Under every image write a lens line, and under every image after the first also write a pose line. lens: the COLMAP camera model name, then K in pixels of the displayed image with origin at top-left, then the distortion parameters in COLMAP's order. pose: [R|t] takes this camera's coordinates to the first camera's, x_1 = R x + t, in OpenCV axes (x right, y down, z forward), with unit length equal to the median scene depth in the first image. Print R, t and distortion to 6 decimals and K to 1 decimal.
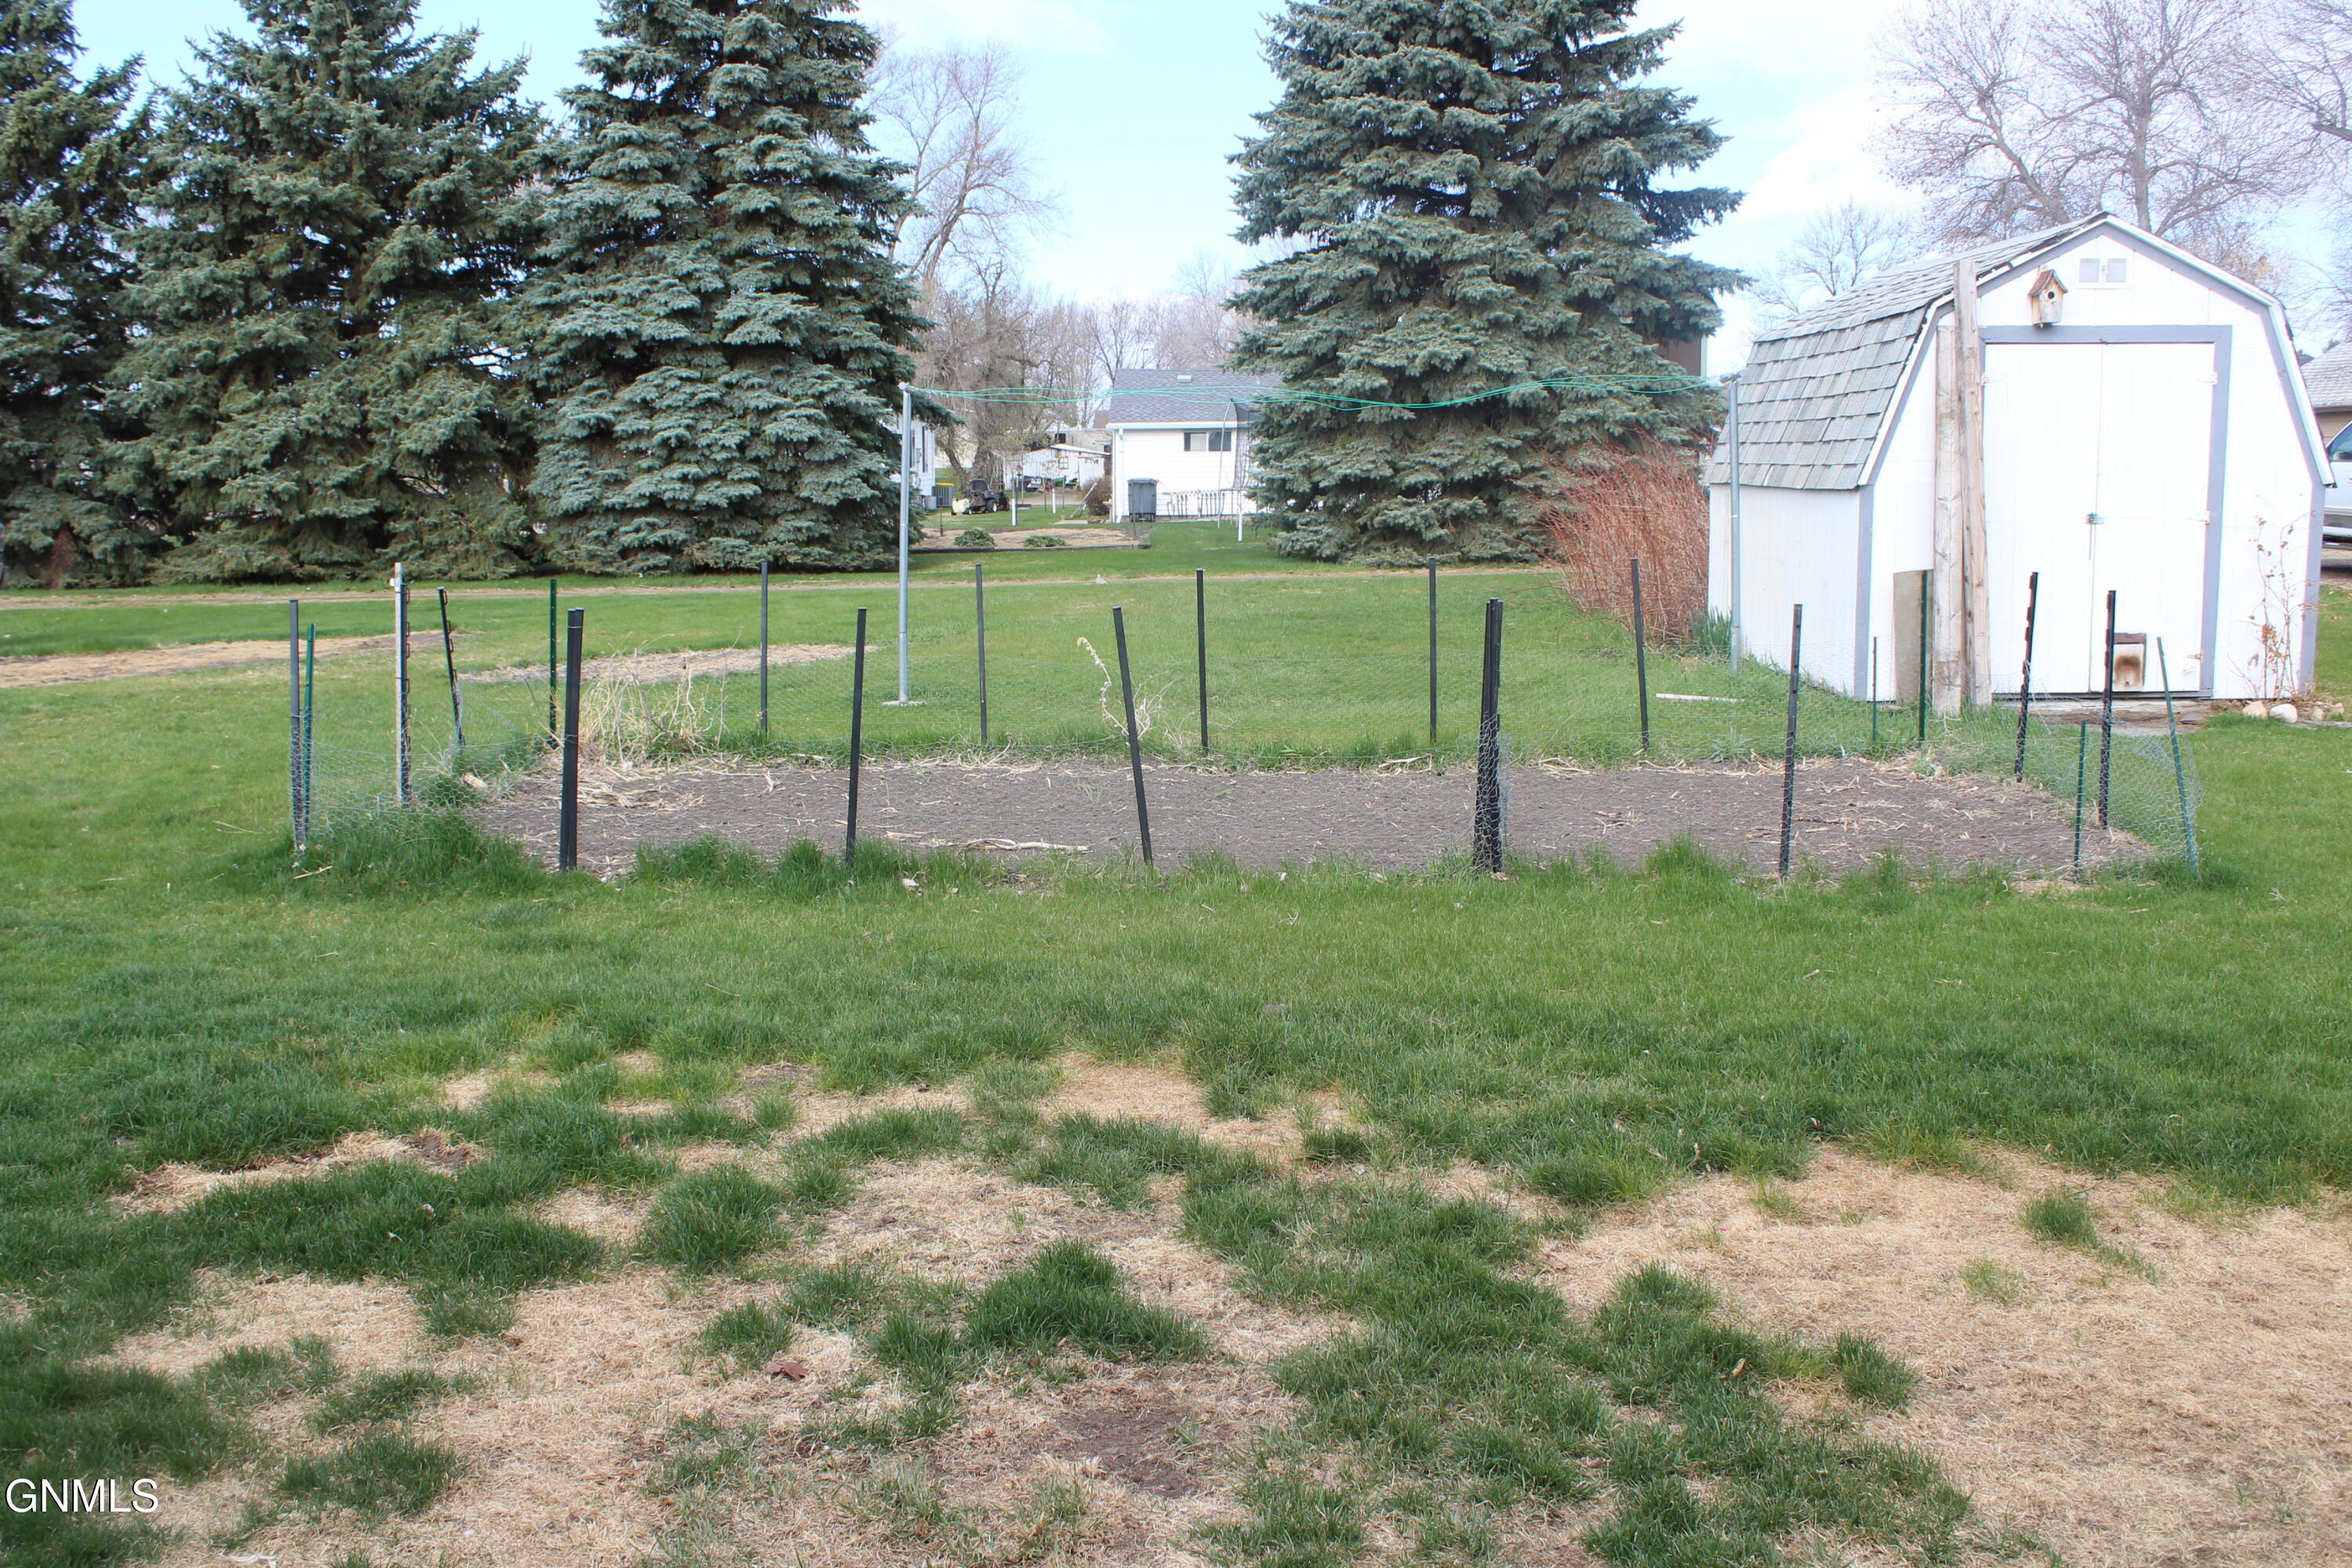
lens RADIAL K [[2271.6, 0, 1175.7], [0, 2271.6, 795.3], [0, 0, 1]] dist [-0.091264, 0.000000]
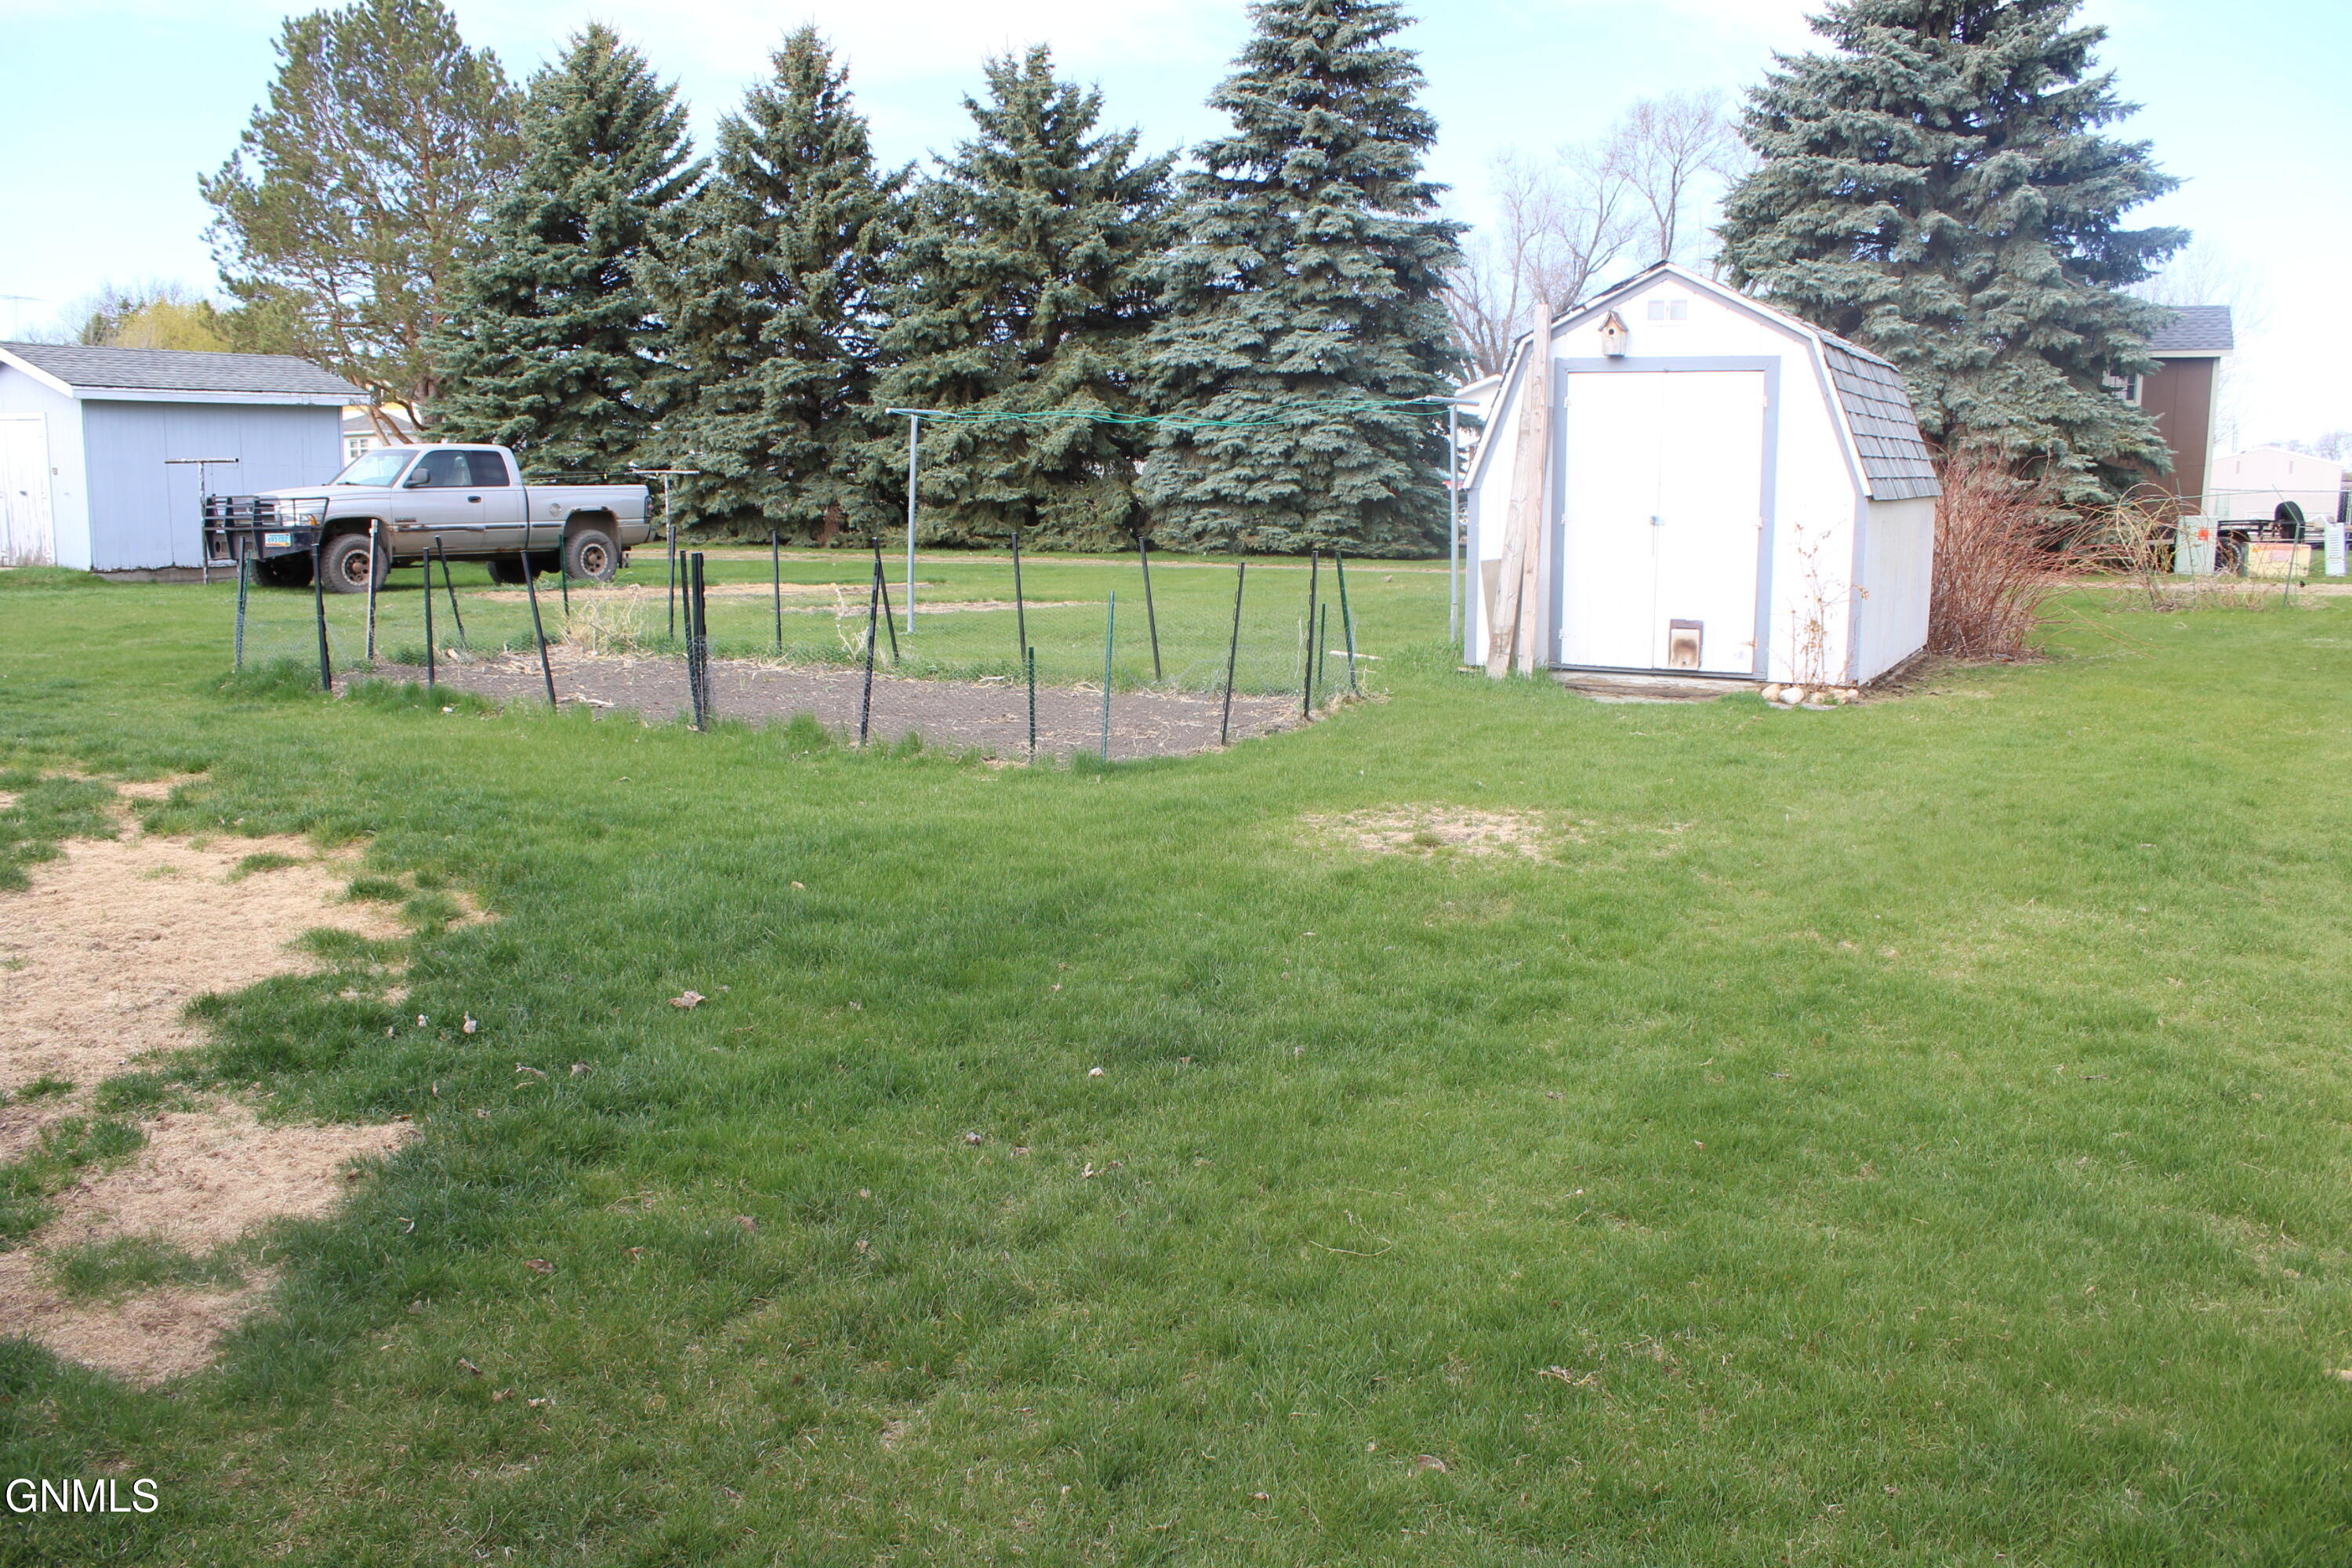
lens RADIAL K [[1940.3, 0, 1050.0], [0, 1940.3, 824.2], [0, 0, 1]] dist [-0.156327, 0.119076]
pose [[0.887557, 0.095069, -0.450782, 0.193573], [-0.078800, 0.995385, 0.054775, 0.001826], [0.453909, -0.013094, 0.890952, -0.014303]]
